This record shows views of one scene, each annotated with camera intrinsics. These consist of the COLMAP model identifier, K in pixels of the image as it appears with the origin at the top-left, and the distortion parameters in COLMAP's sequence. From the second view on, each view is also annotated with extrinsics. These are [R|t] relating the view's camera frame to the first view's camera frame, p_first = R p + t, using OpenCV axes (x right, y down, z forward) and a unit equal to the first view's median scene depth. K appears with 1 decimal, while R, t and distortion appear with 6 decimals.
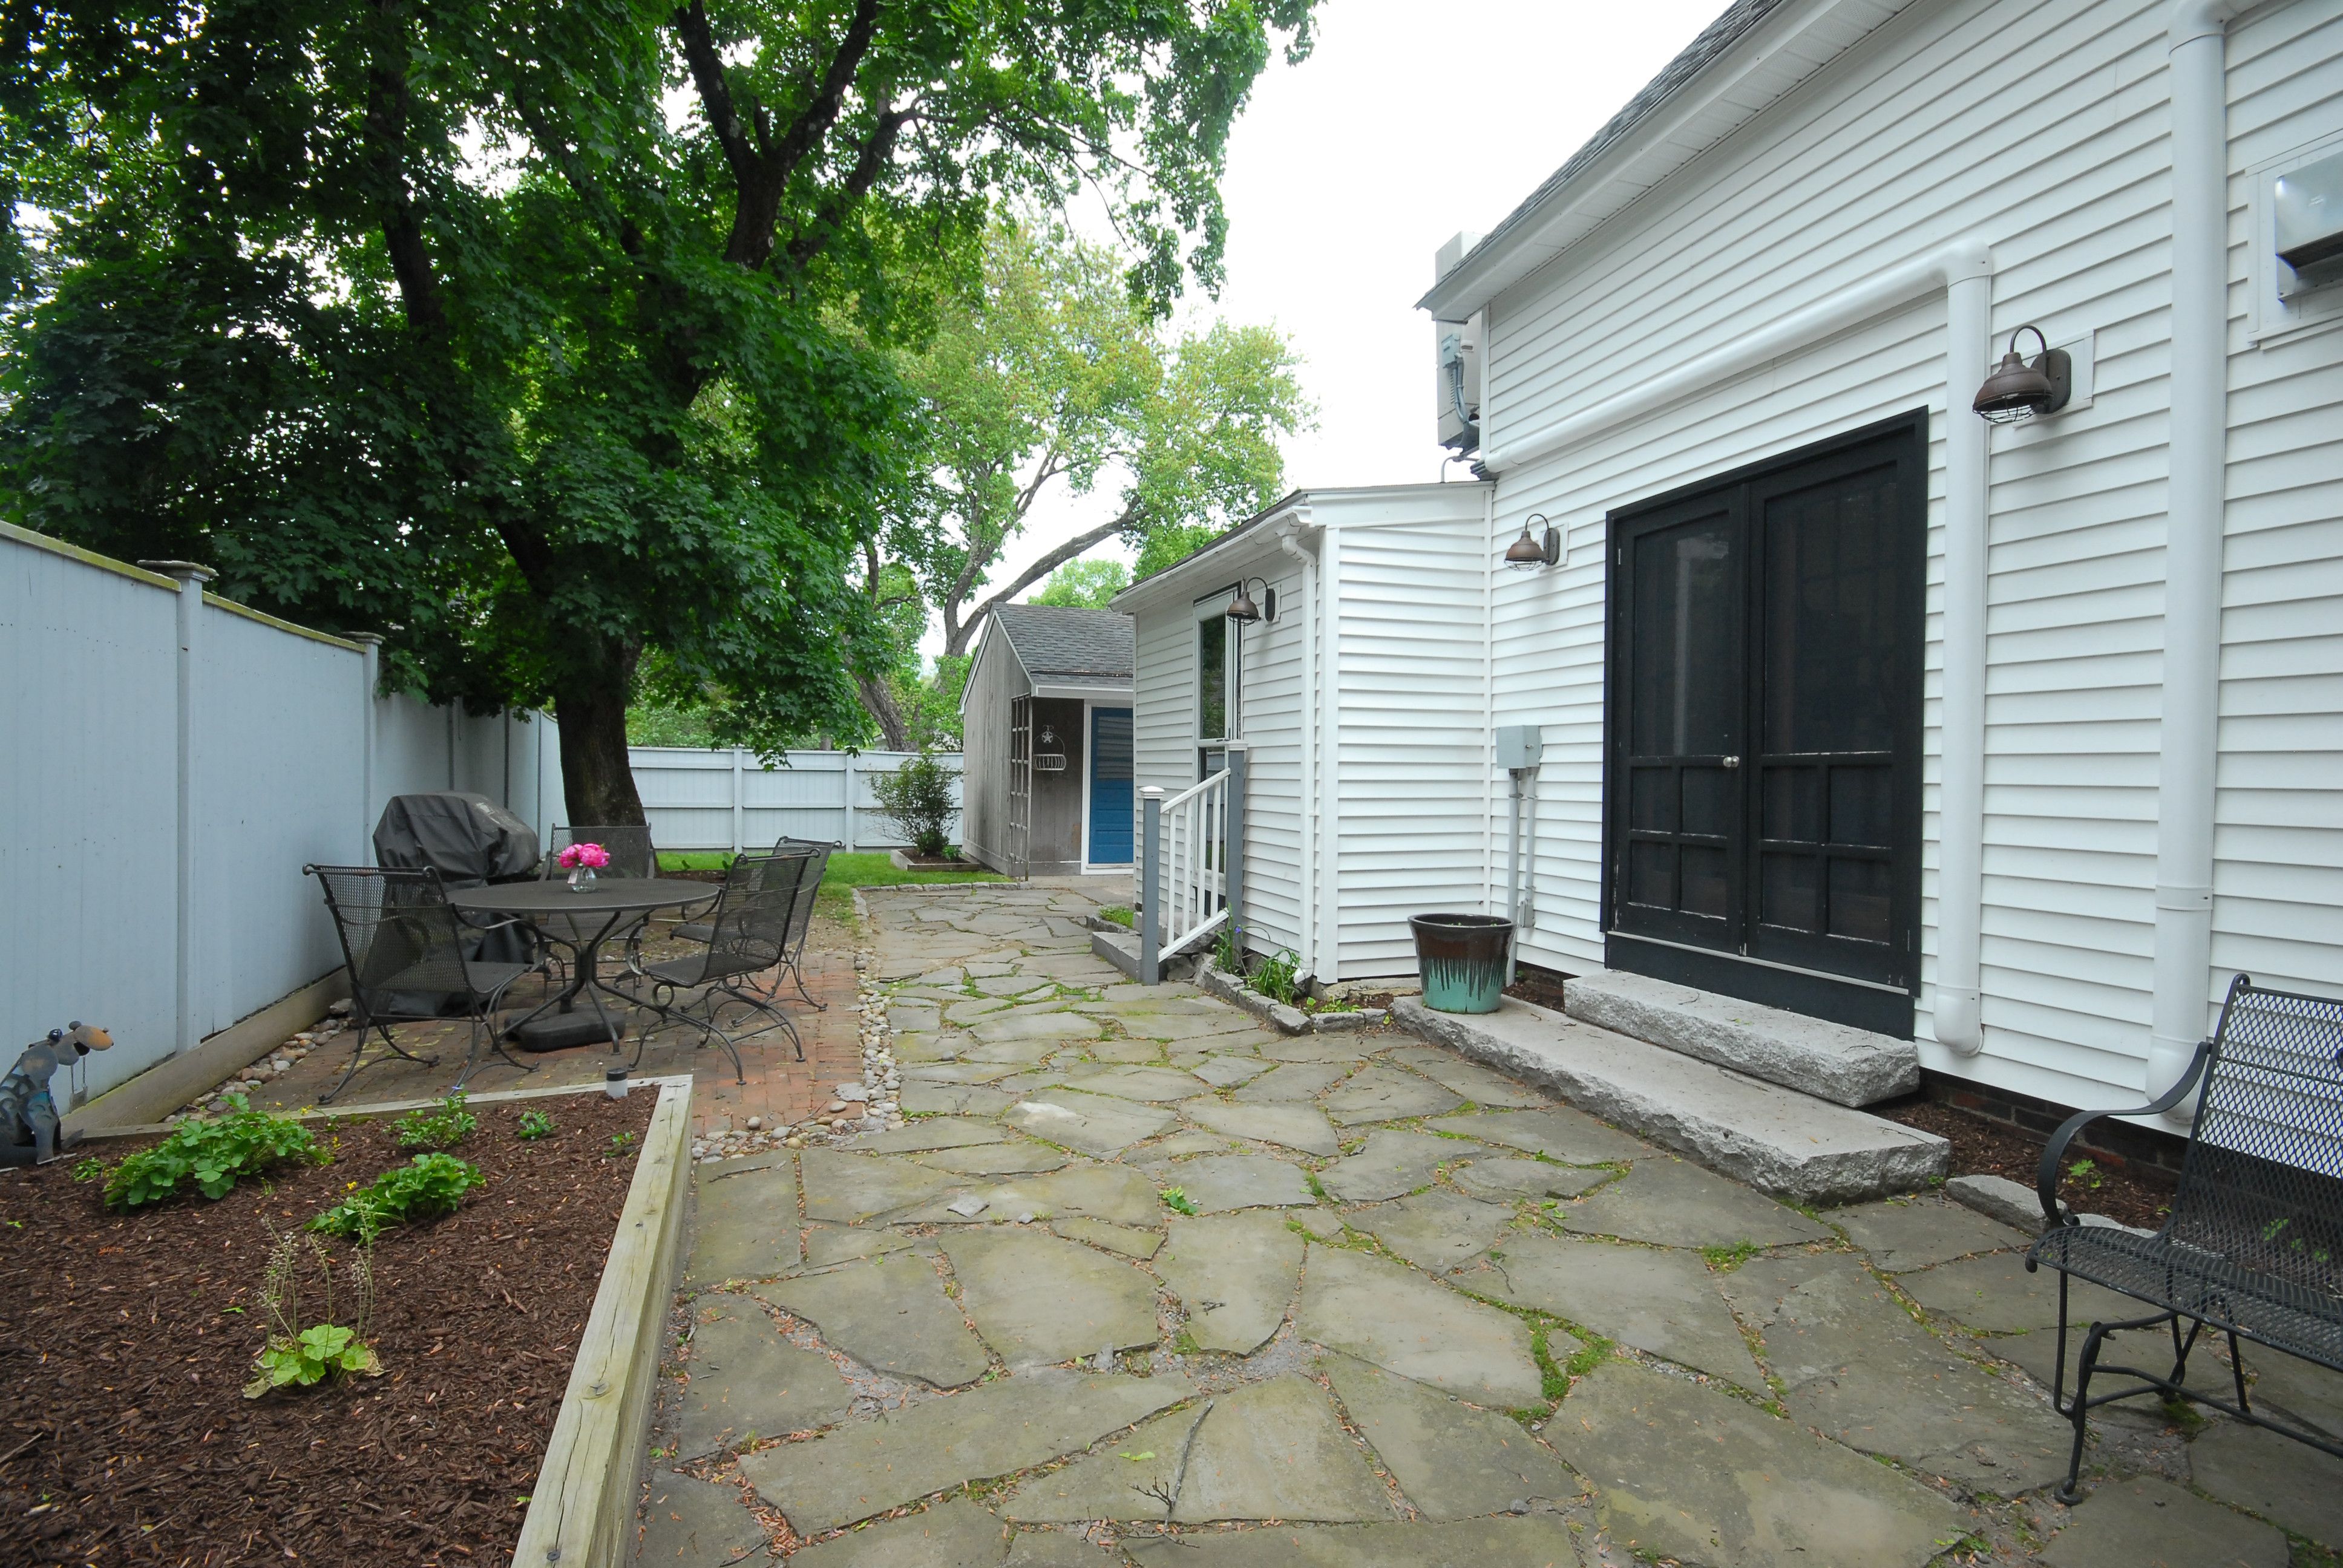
lens RADIAL K [[1084.3, 0, 1171.5], [0, 1084.3, 784.0], [0, 0, 1]] dist [-0.000527, 0.000085]
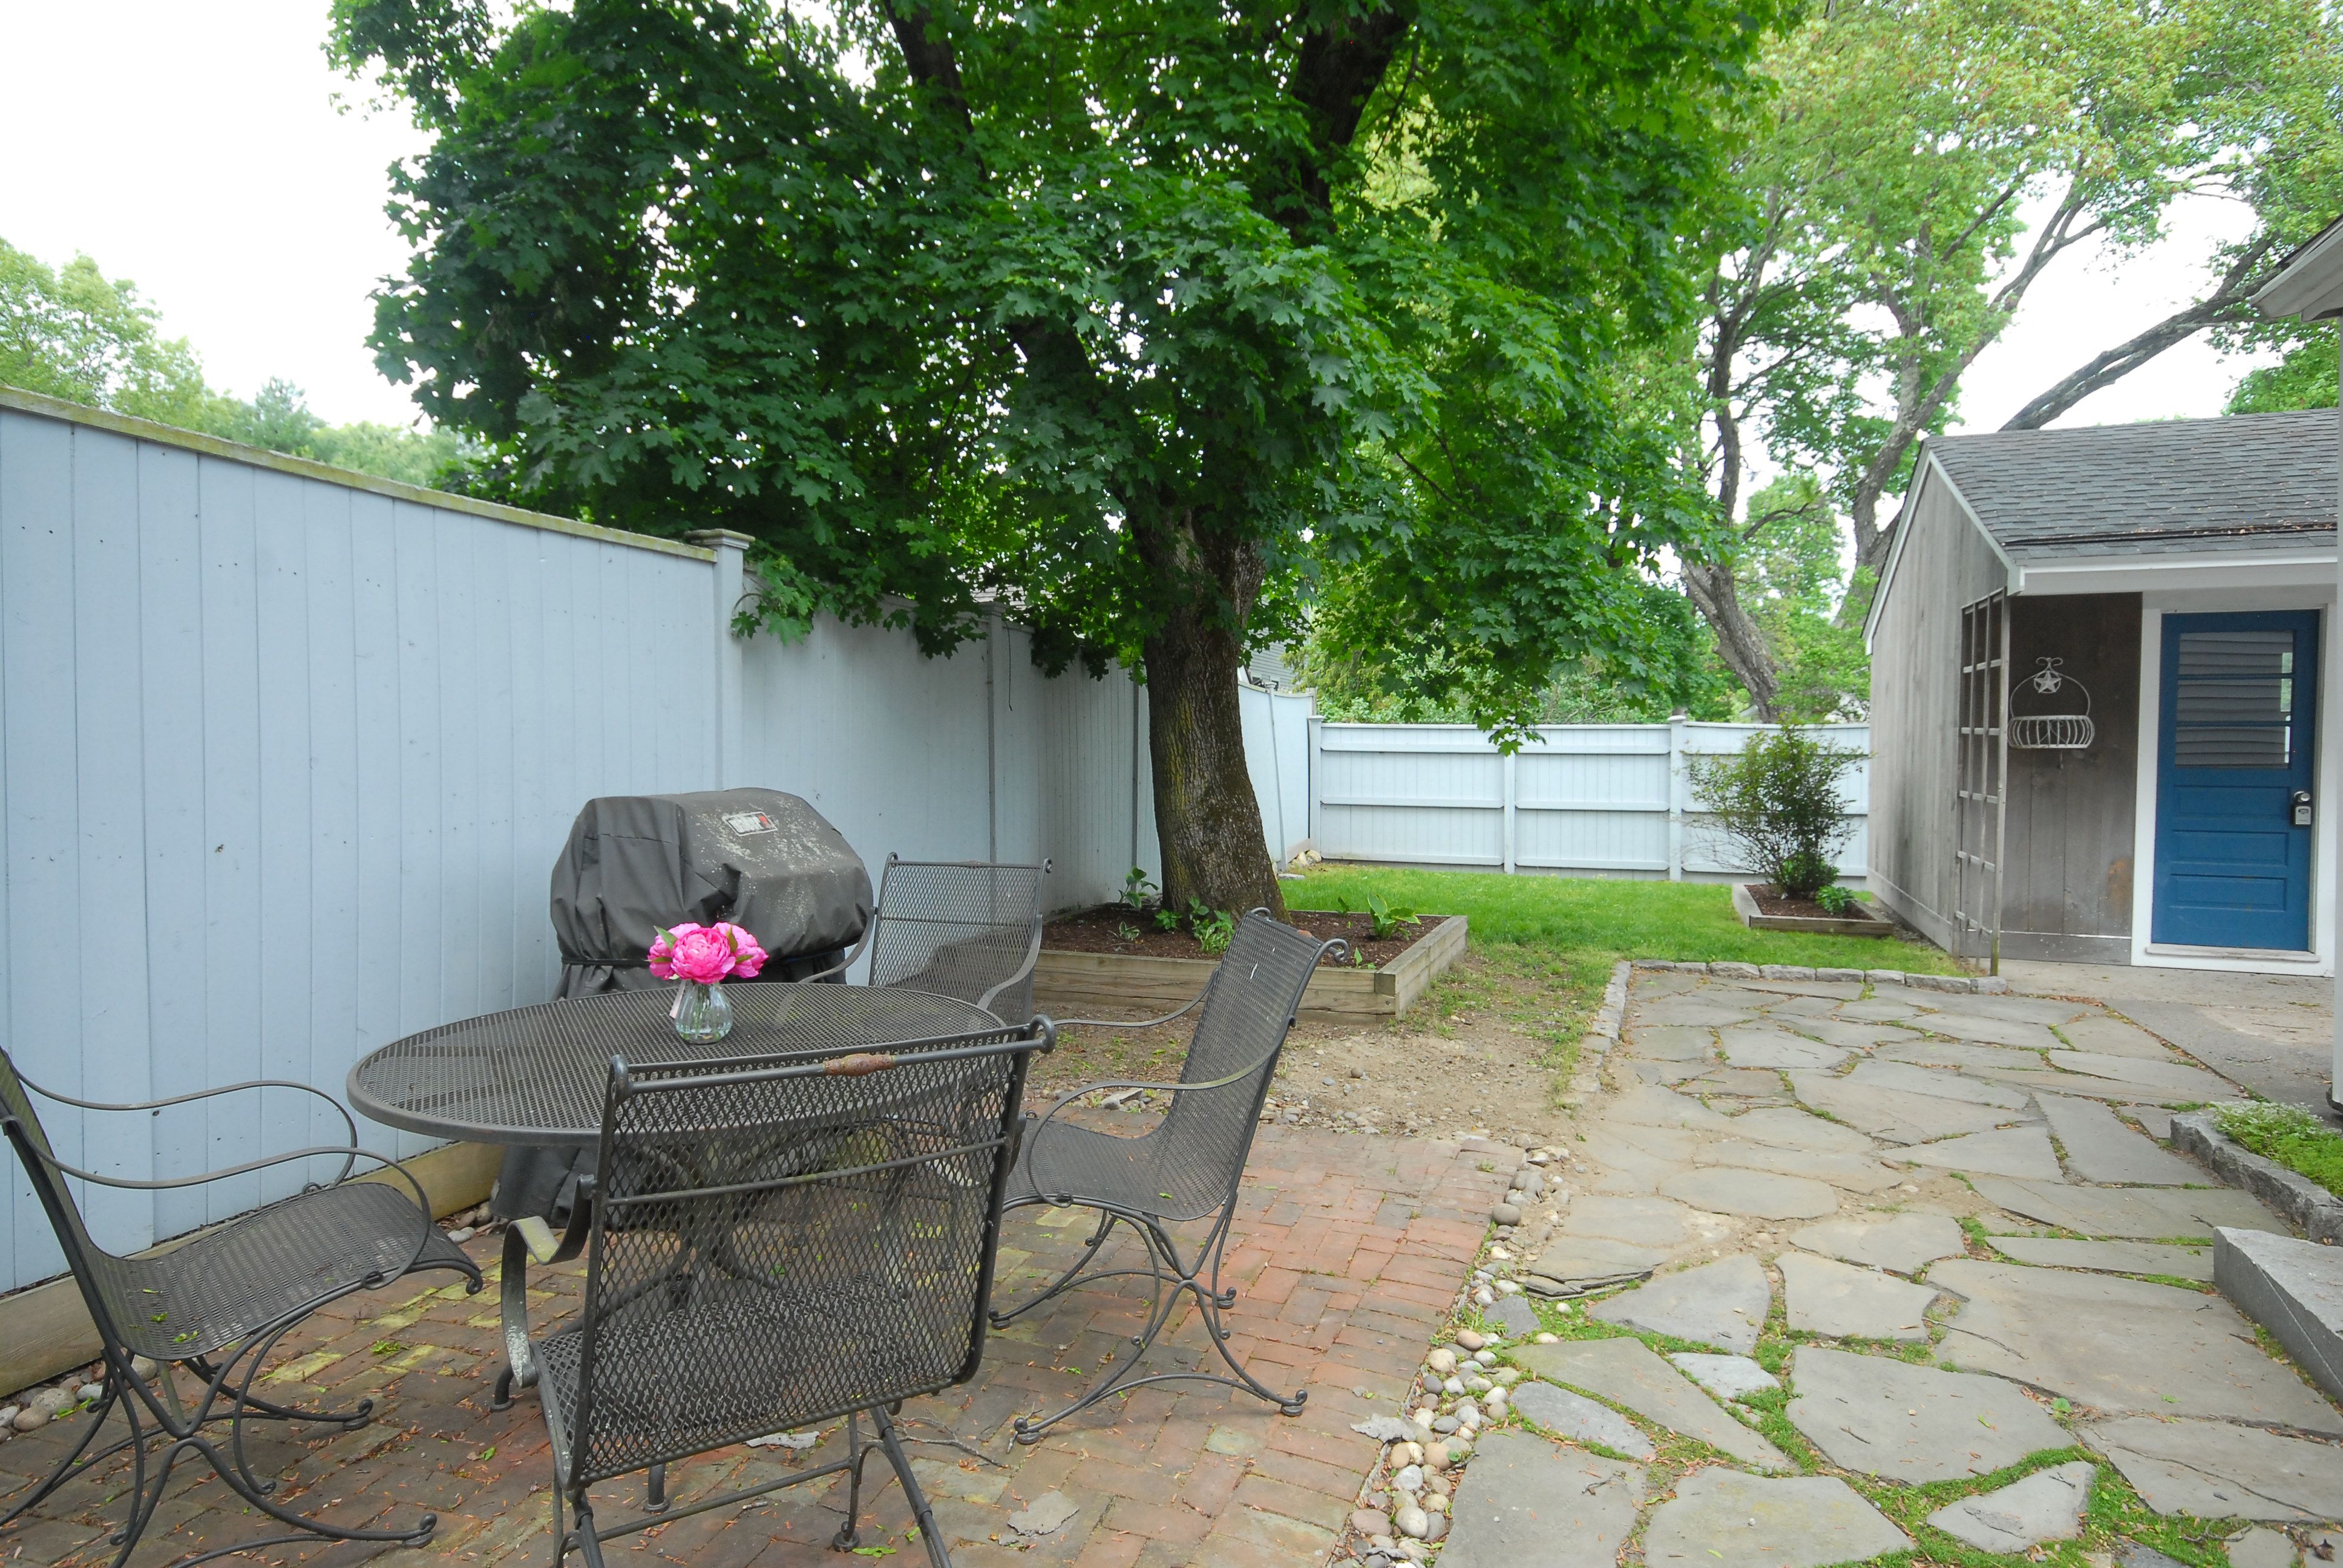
lens RADIAL K [[1297.1, 0, 1171.5], [0, 1297.1, 784.0], [0, 0, 1]] dist [0.025307, 0.002153]
pose [[0.764887, 0.005845, -0.644138, -0.031779], [-0.001072, 0.999969, 0.007801, -0.000361], [0.644164, -0.005276, 0.764869, 0.265991]]
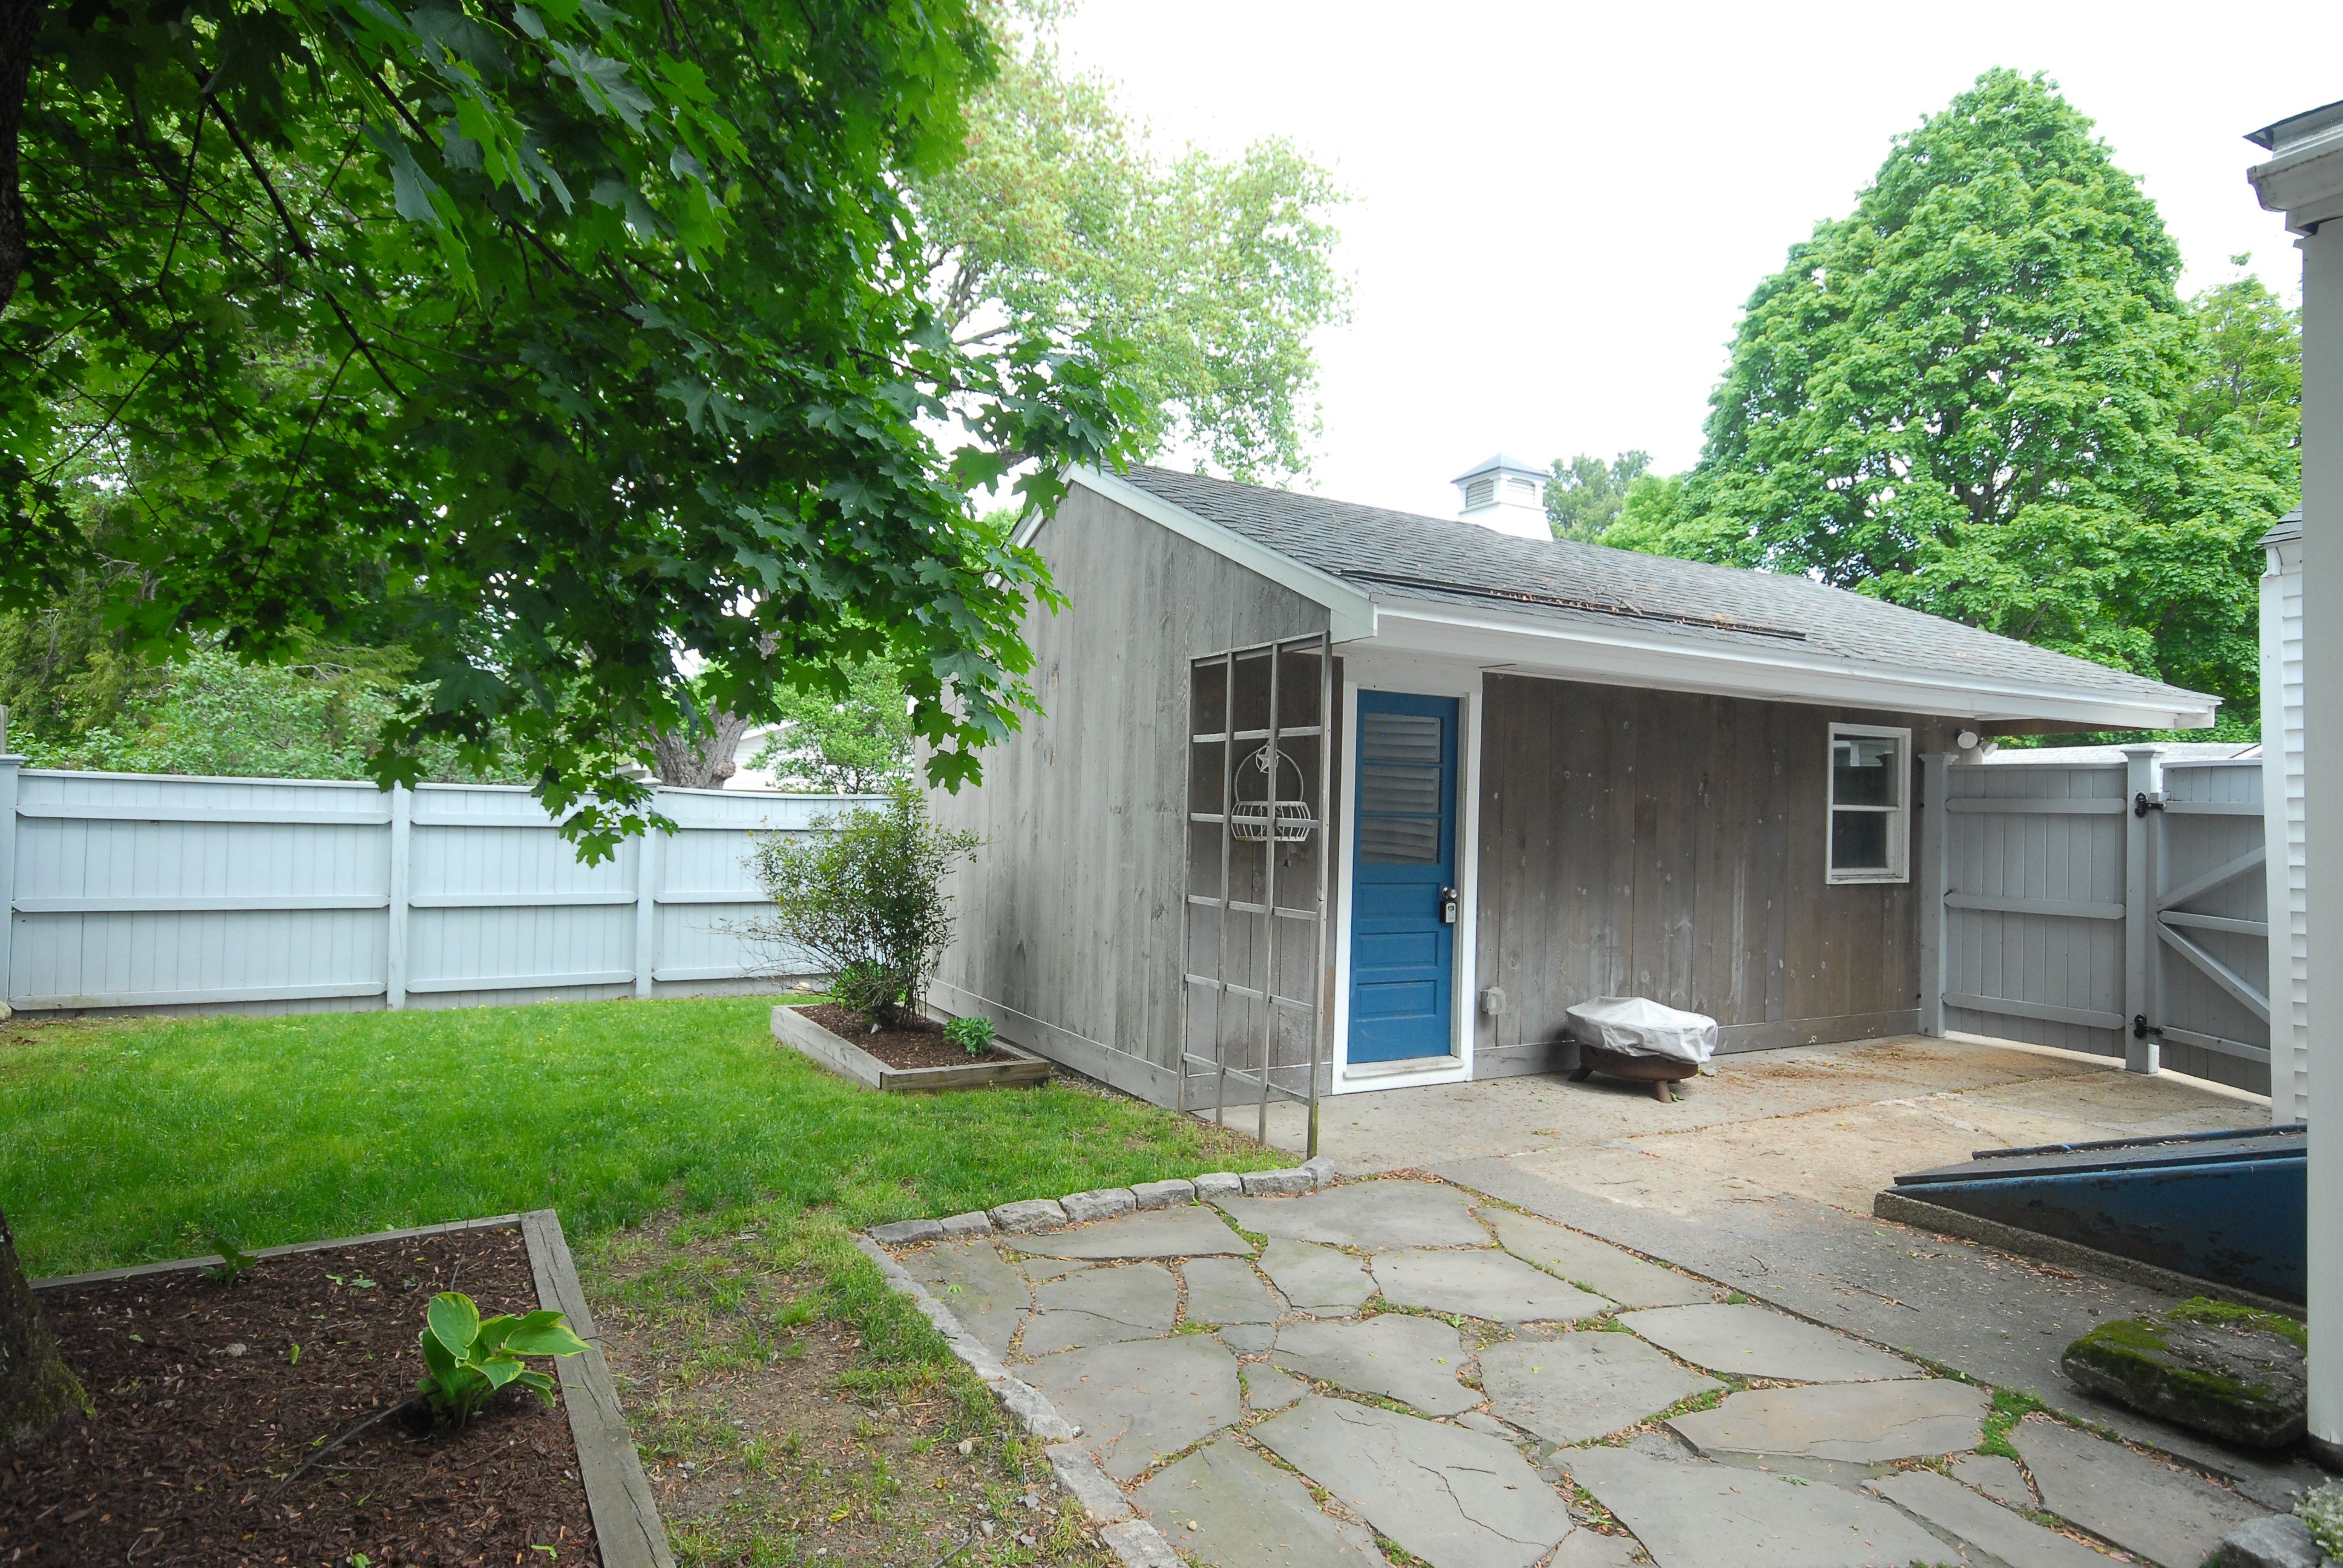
lens RADIAL K [[1297.1, 0, 1171.5], [0, 1297.1, 784.0], [0, 0, 1]] dist [0.025307, 0.002153]
pose [[0.987174, 0.010728, 0.159290, -0.198576], [-0.004066, 0.999106, -0.042091, -0.011134], [-0.159599, 0.040904, 0.986334, 0.477314]]
